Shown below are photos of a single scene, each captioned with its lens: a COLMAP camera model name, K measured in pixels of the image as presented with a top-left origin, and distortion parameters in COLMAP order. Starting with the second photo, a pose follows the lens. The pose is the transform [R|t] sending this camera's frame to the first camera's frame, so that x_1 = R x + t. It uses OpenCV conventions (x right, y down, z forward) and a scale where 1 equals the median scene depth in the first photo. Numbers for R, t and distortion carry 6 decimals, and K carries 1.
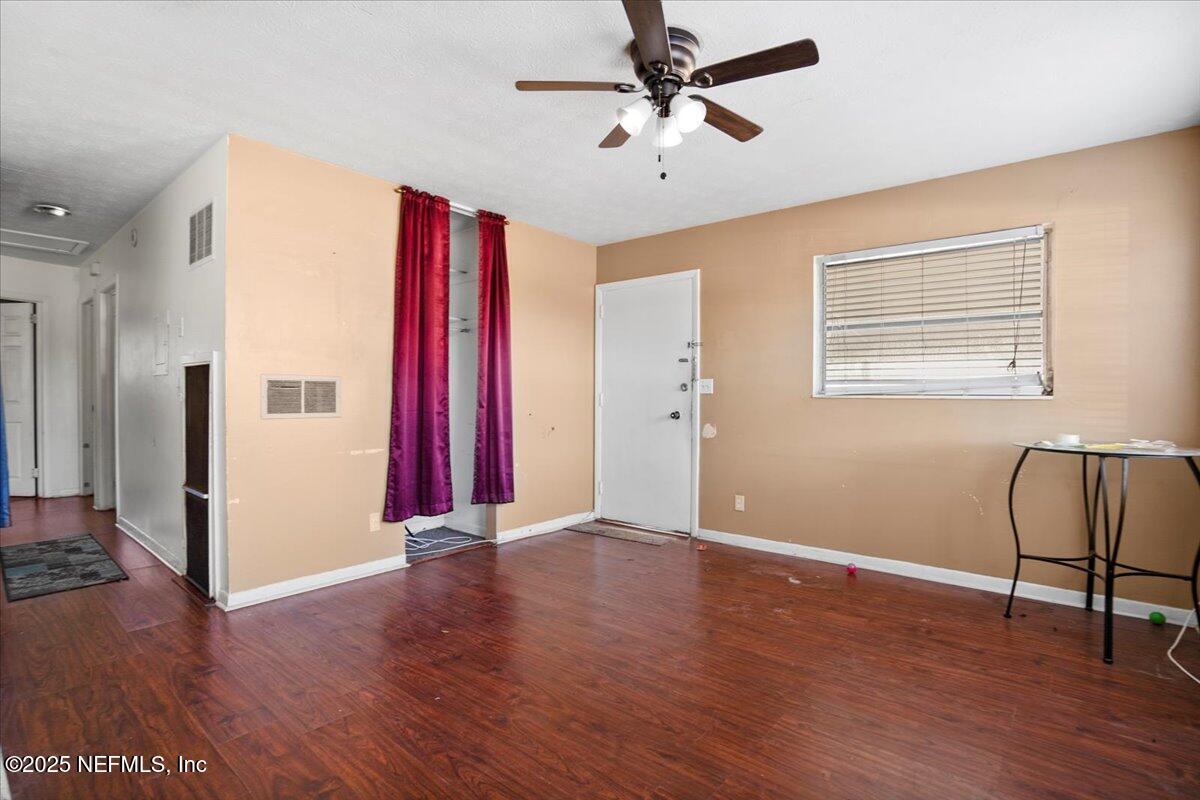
lens RADIAL K [[583.5, 0, 598.9], [0, 583.5, 401.3], [0, 0, 1]] dist [-0.002721, 0.000839]
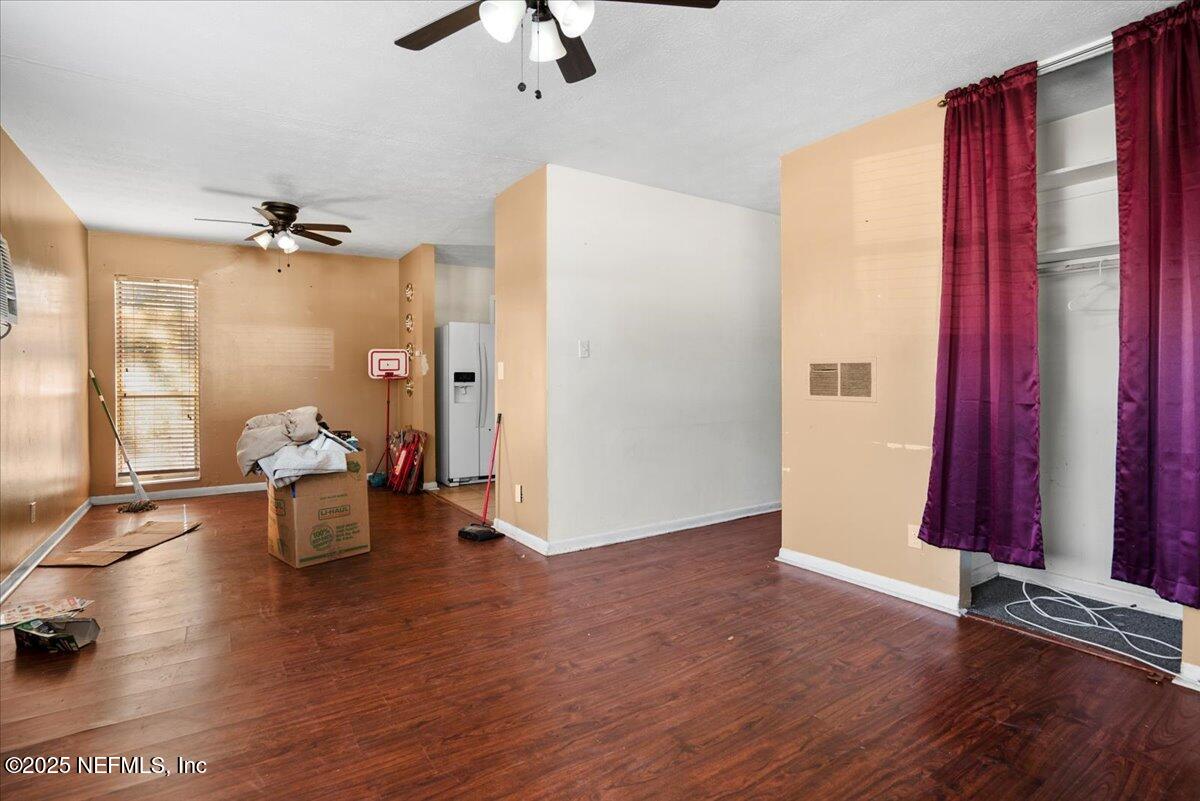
lens RADIAL K [[593.5, 0, 574.9], [0, 593.5, 375.5], [0, 0, 1]] dist [-0.024479, 0.001483]
pose [[-0.306439, -0.003806, -0.951883, 0.514332], [-0.007772, 0.999969, -0.001496, -0.008470], [0.951859, 0.006940, -0.306459, 0.785217]]
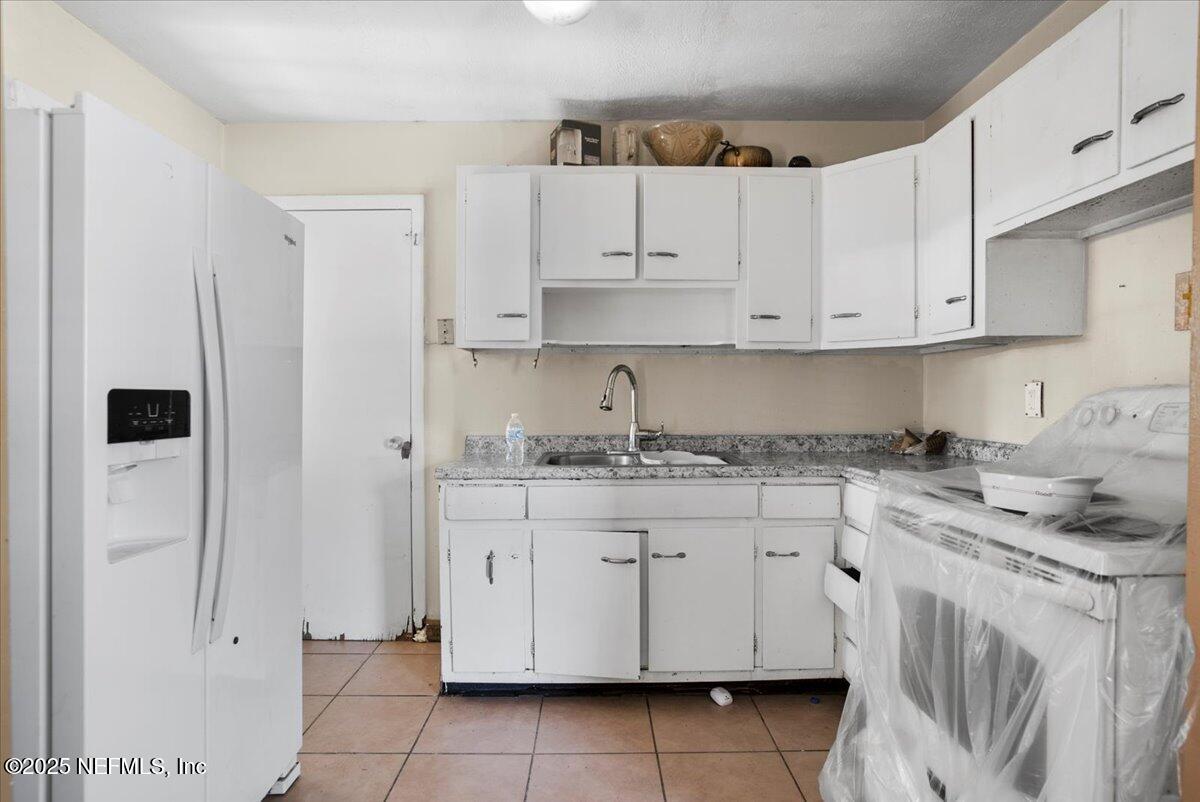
lens RADIAL K [[634.2, 0, 576.6], [0, 634.2, 402.1], [0, 0, 1]] dist [-0.063690, 0.030097]
pose [[0.637802, 0.001219, -0.770200, -0.586618], [-0.006192, 0.999975, -0.003546, -0.011039], [0.770176, 0.007031, 0.637793, -0.068194]]
